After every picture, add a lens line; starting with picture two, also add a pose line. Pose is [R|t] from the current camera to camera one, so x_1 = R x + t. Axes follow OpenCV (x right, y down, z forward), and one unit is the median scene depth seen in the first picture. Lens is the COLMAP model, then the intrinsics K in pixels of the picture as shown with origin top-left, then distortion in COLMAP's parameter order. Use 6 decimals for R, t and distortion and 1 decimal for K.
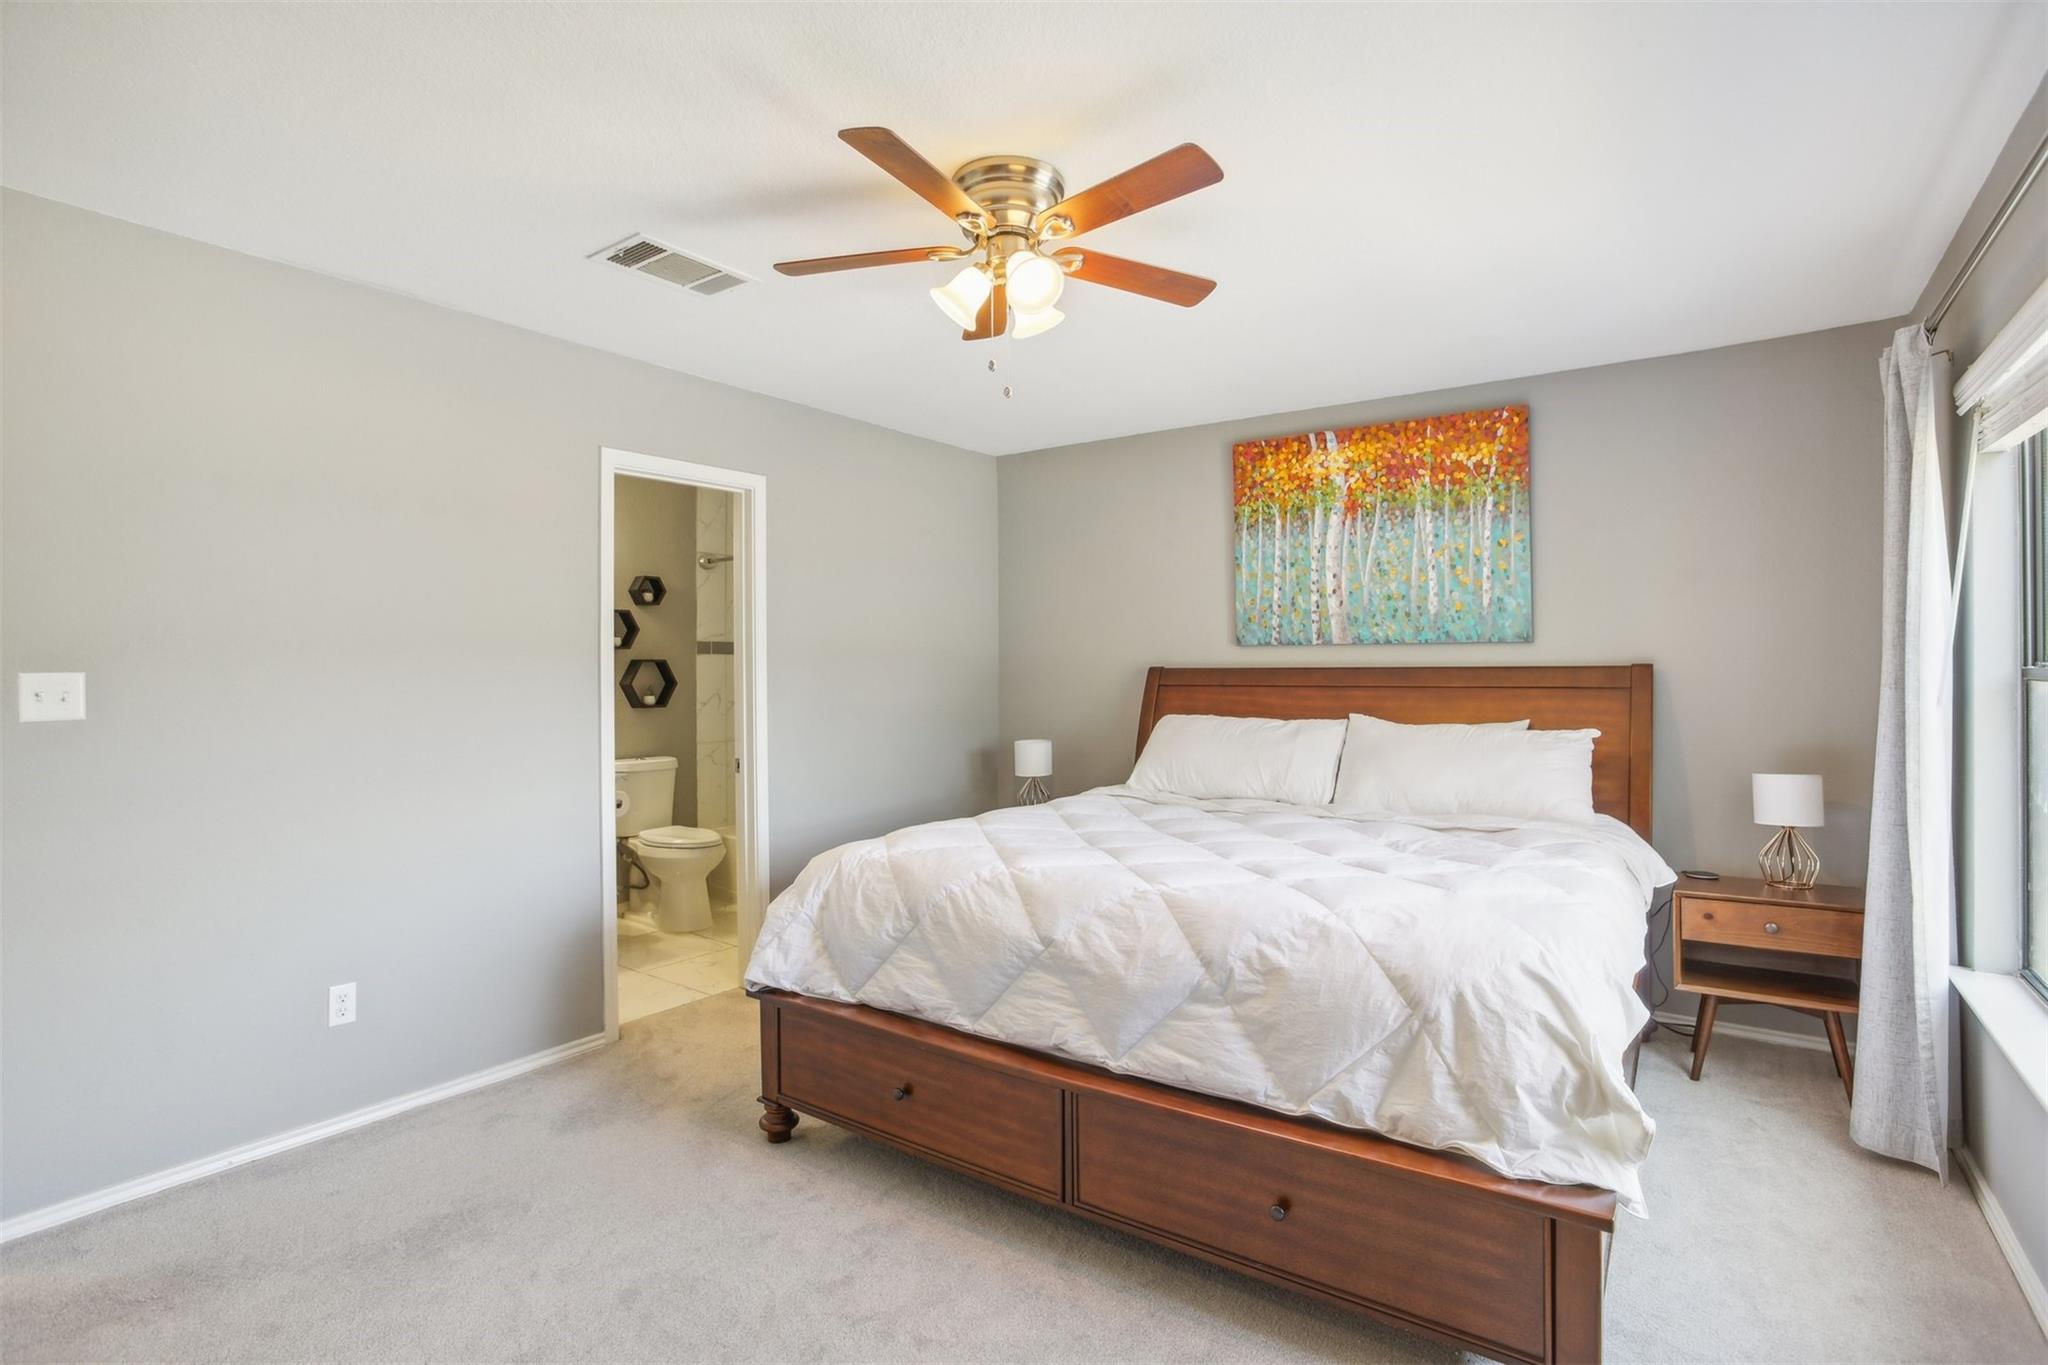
lens RADIAL K [[980.5, 0, 1023.2], [0, 980.5, 673.6], [0, 0, 1]] dist [-0.049354, 0.016405]
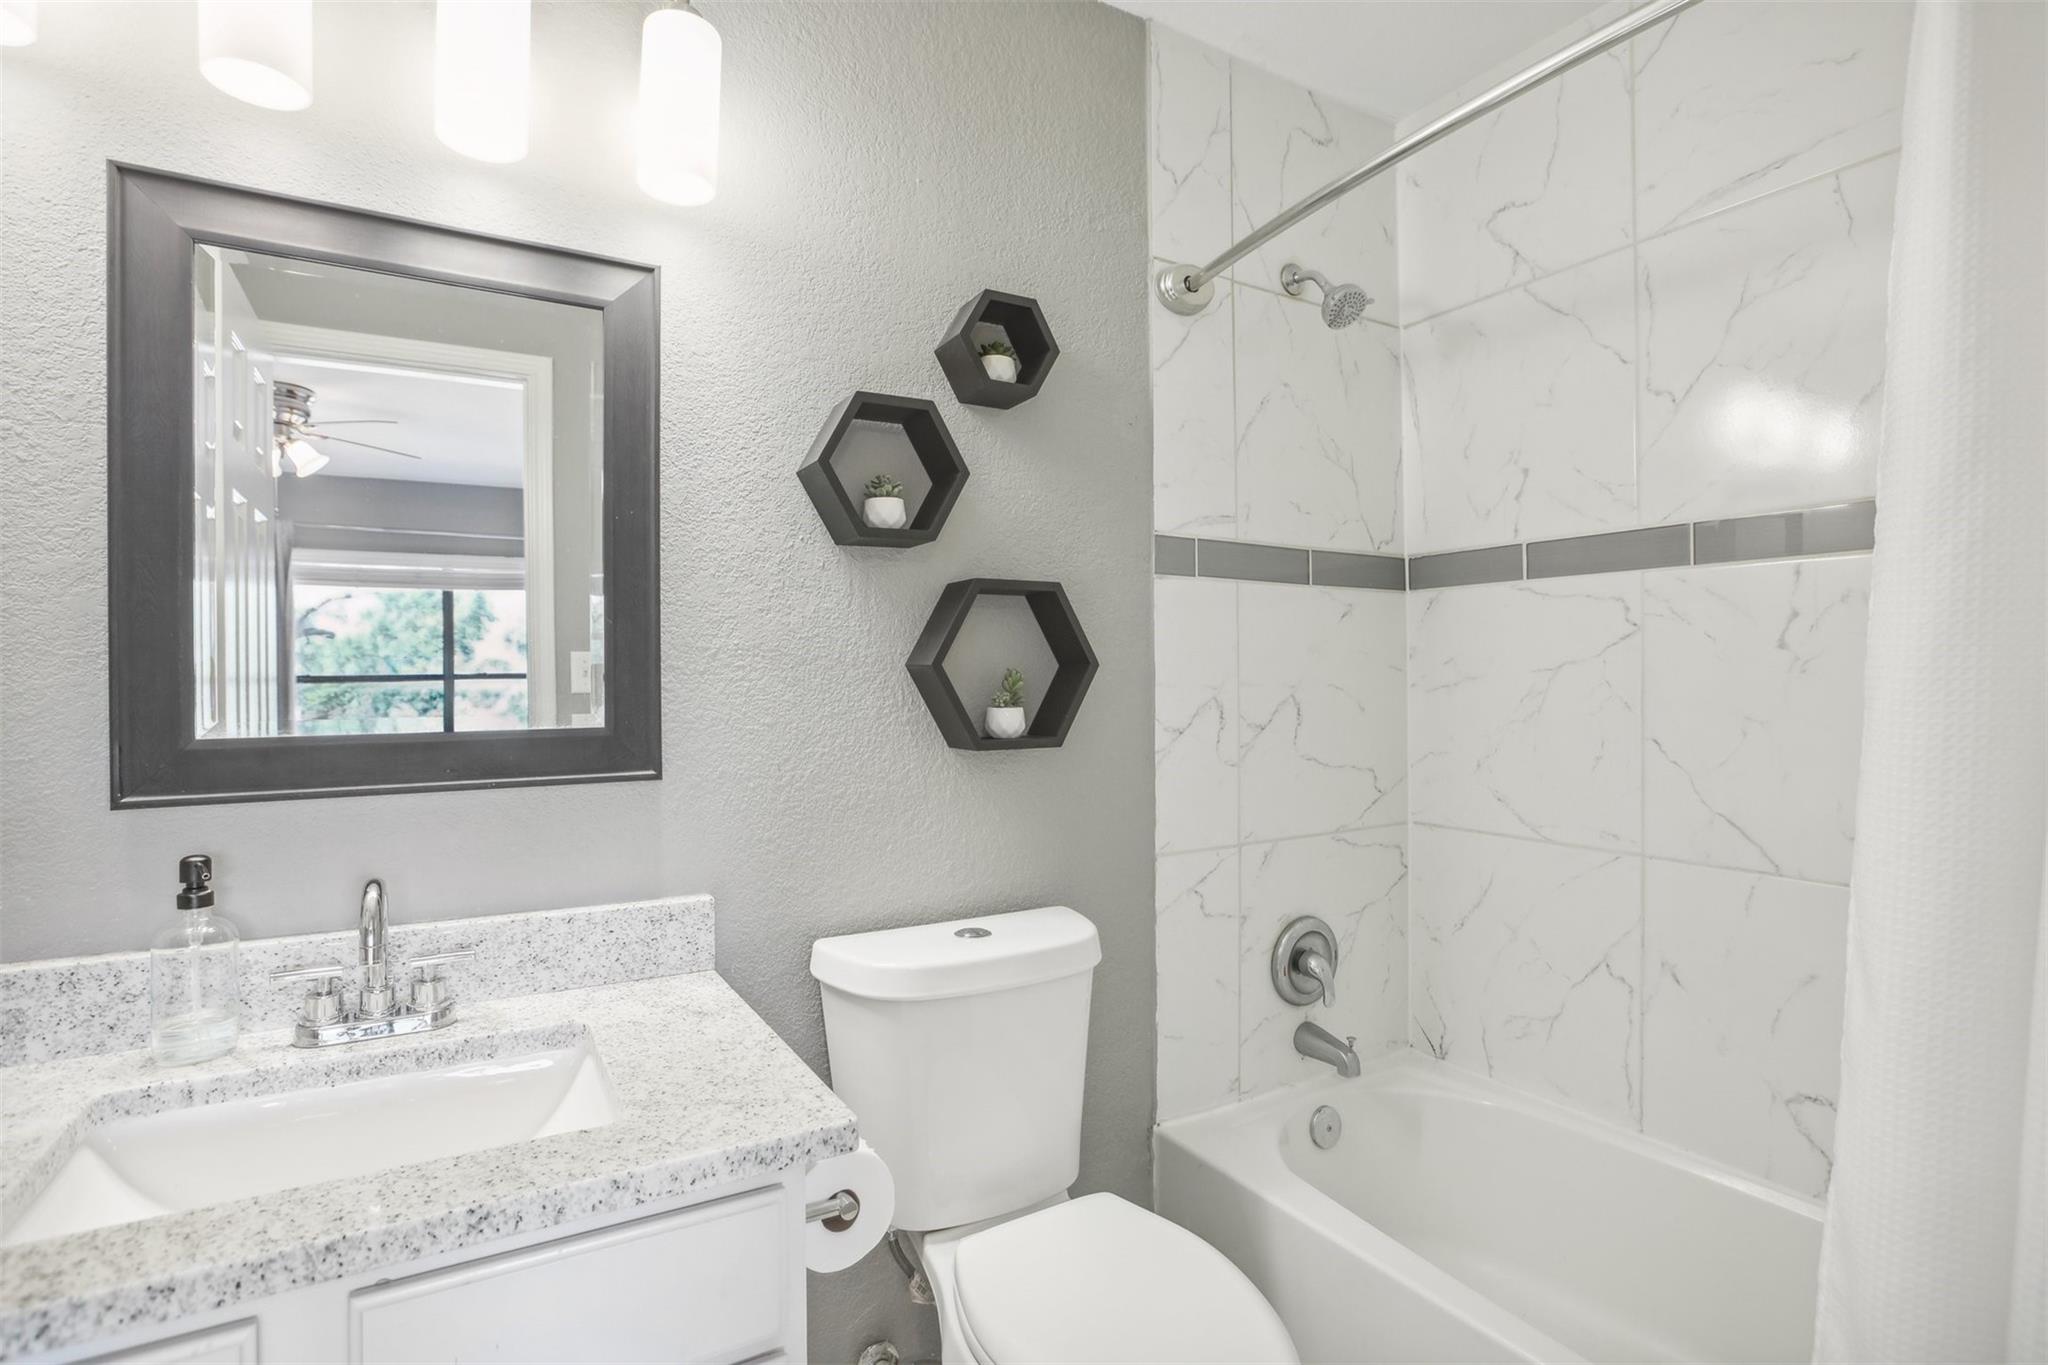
lens RADIAL K [[980.5, 0, 1023.2], [0, 980.5, 673.6], [0, 0, 1]] dist [-0.049354, 0.016405]
pose [[0.915807, -0.007570, -0.401548, -0.259656], [0.007465, 0.999970, -0.001826, 0.013197], [0.401550, -0.001325, 0.915836, 0.728119]]
